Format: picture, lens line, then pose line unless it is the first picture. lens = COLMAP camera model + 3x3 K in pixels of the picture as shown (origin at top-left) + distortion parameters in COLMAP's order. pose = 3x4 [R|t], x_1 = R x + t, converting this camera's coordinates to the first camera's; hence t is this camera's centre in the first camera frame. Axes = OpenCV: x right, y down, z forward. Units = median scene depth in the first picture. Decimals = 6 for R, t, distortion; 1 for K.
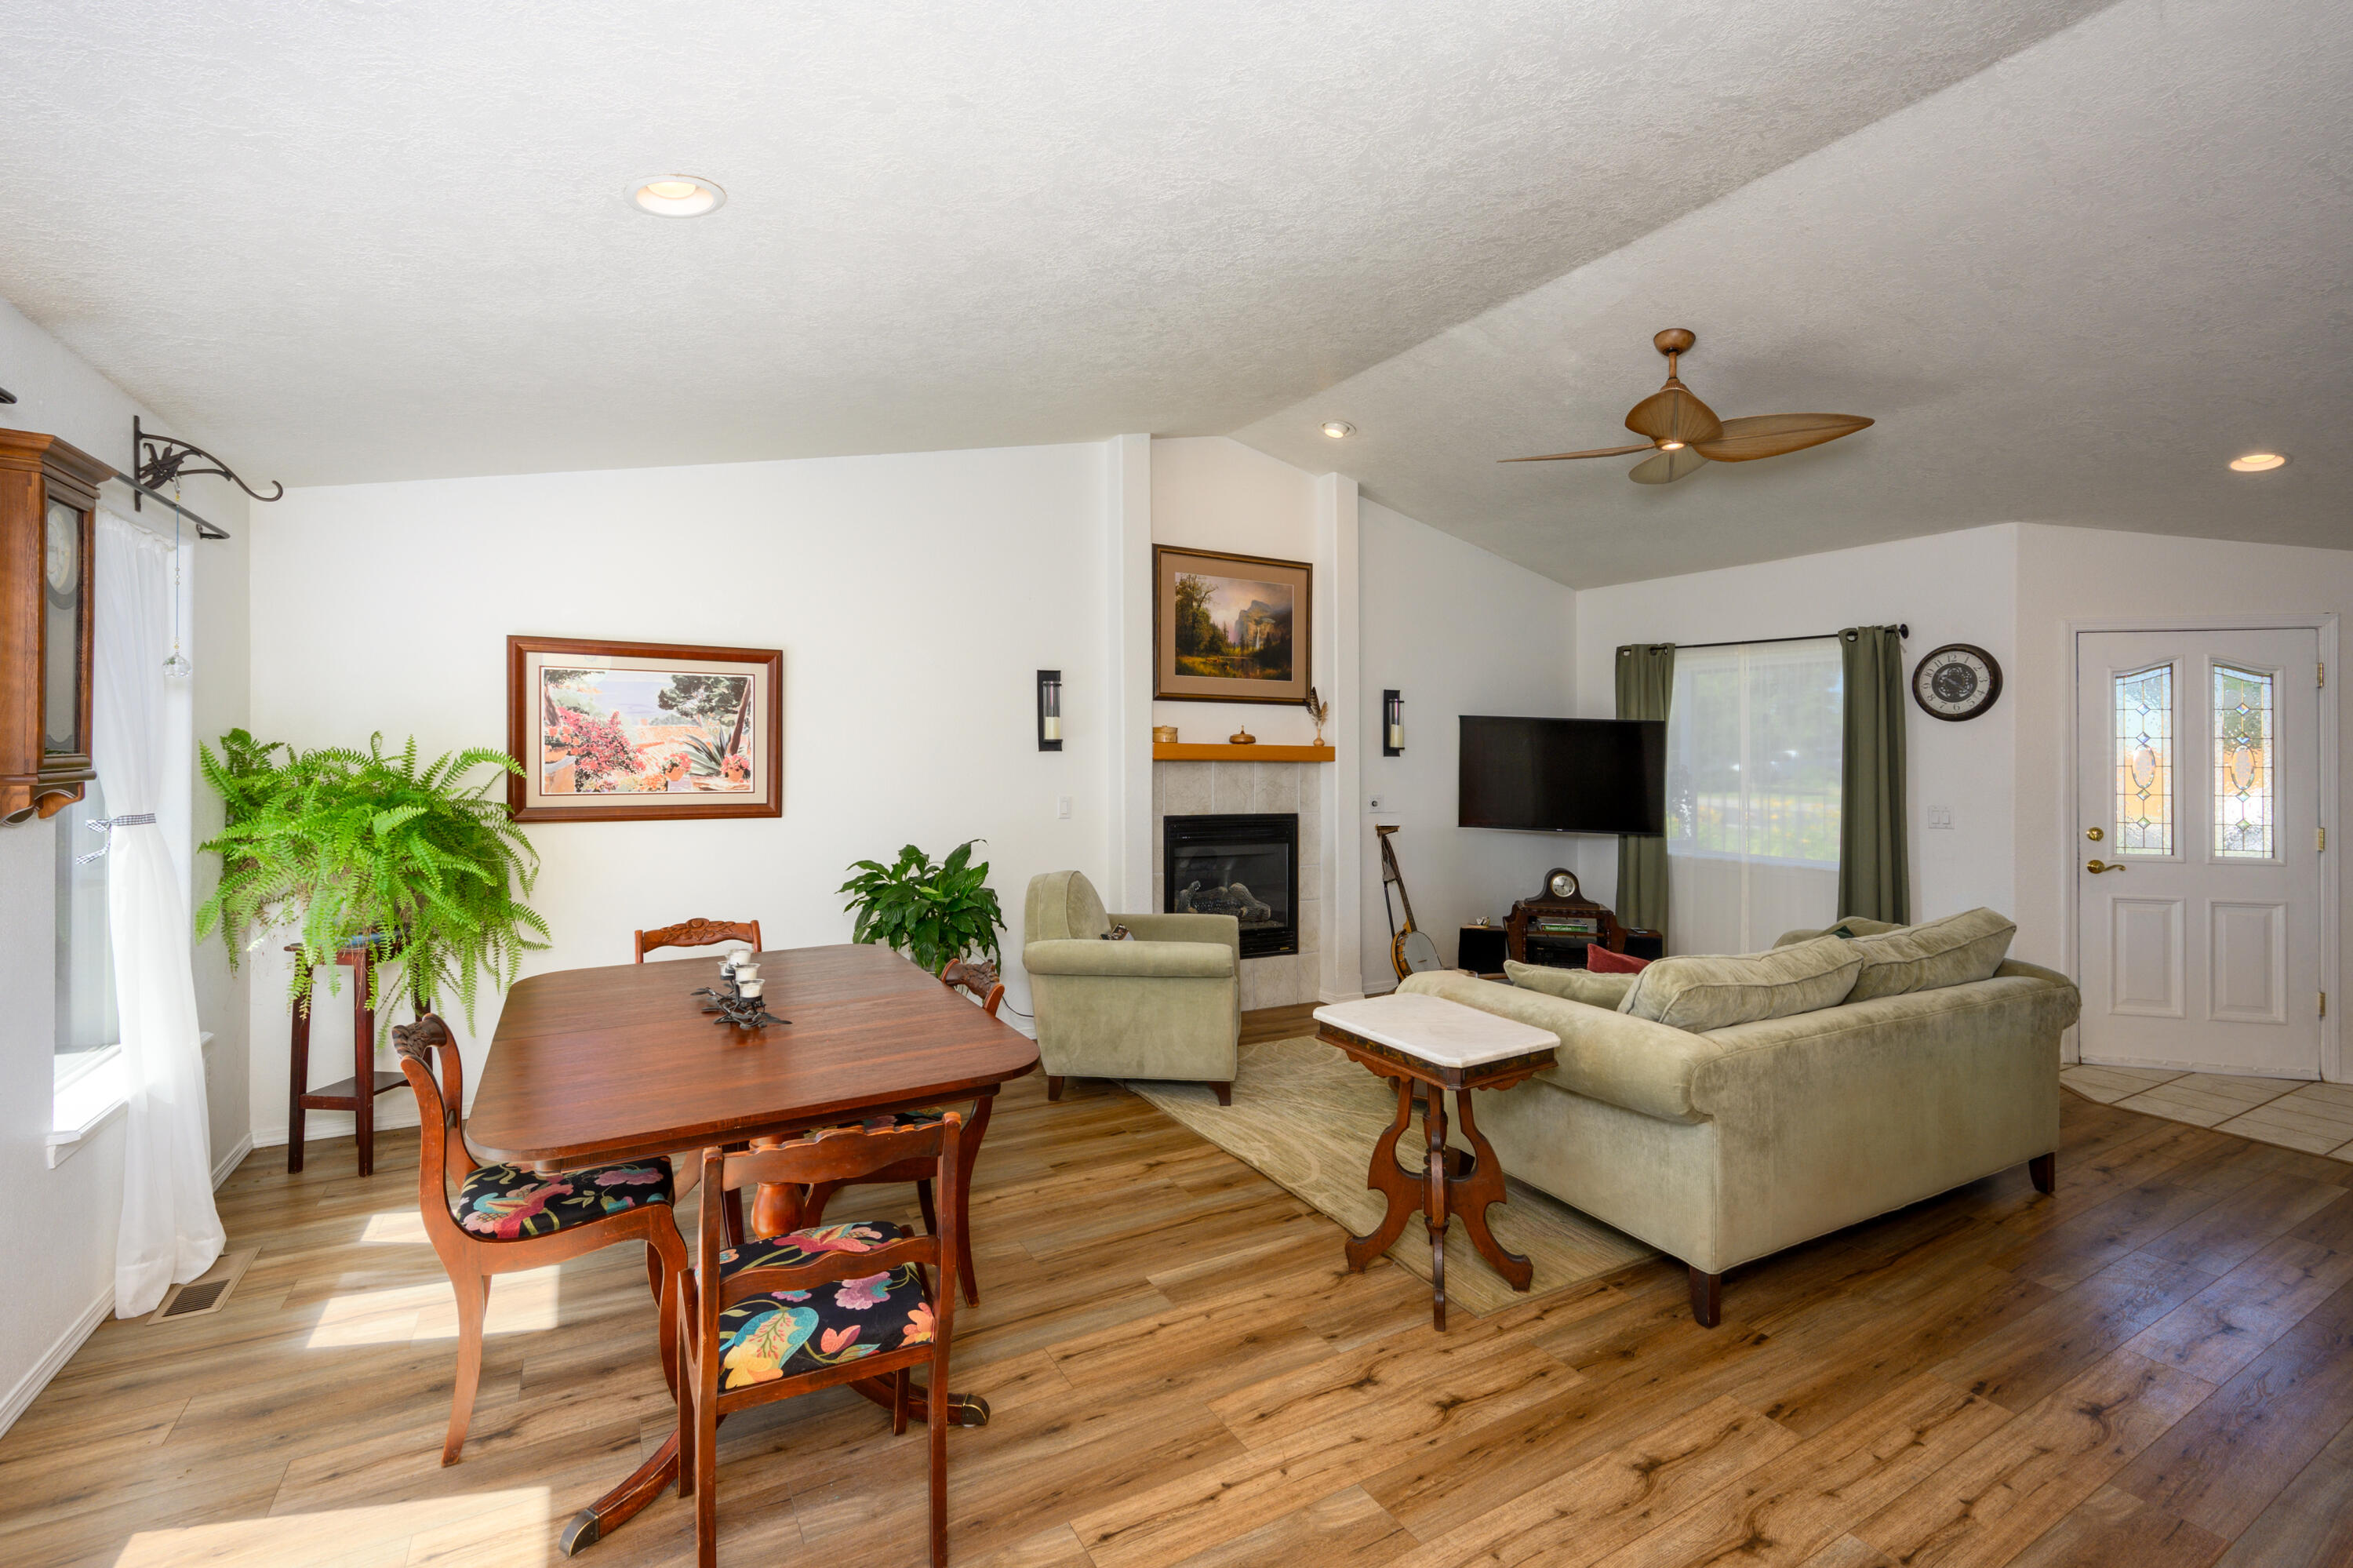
lens RADIAL K [[1070.0, 0, 1132.6], [0, 1070.0, 746.9], [0, 0, 1]] dist [0.000636, 0.000000]
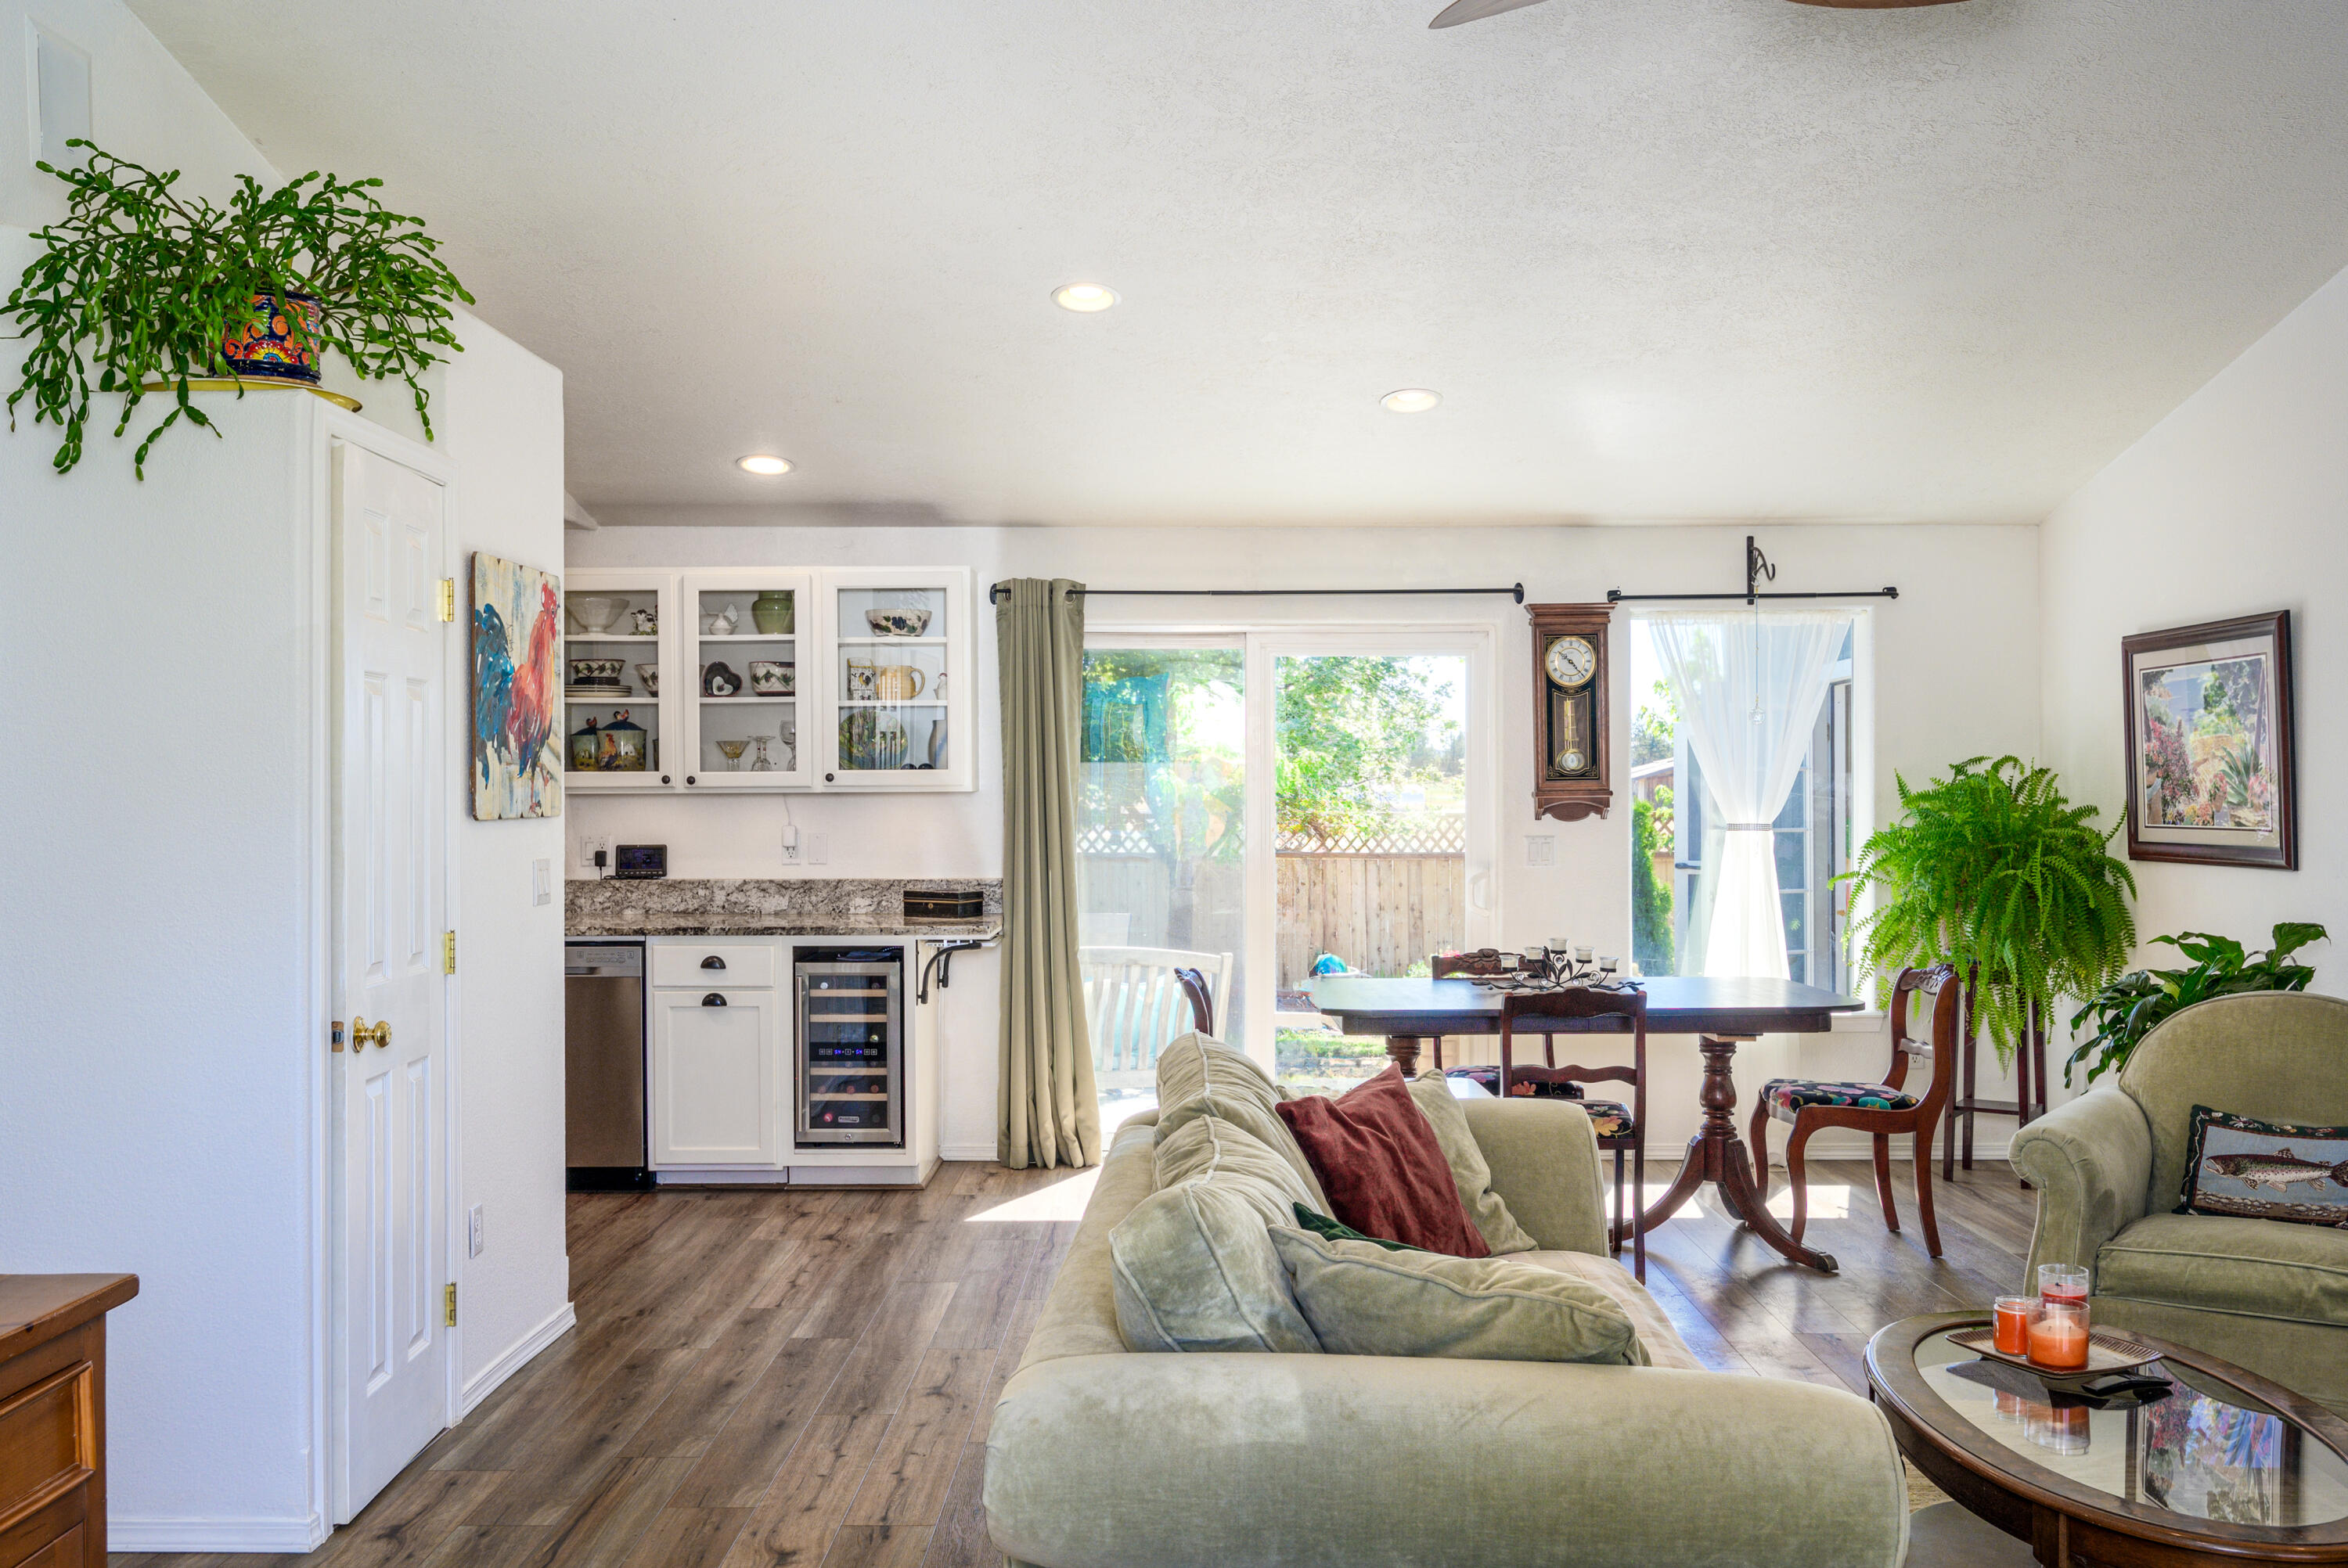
lens RADIAL K [[2040.8, 0, 1174.0], [0, 2040.8, 784.0], [0, 0, 1]] dist [-0.008149, 0.004205]
pose [[-0.505543, -0.007983, -0.862765, 1.092819], [0.005927, 0.999901, -0.012725, 0.026007], [0.862781, -0.011546, -0.505446, 1.069644]]
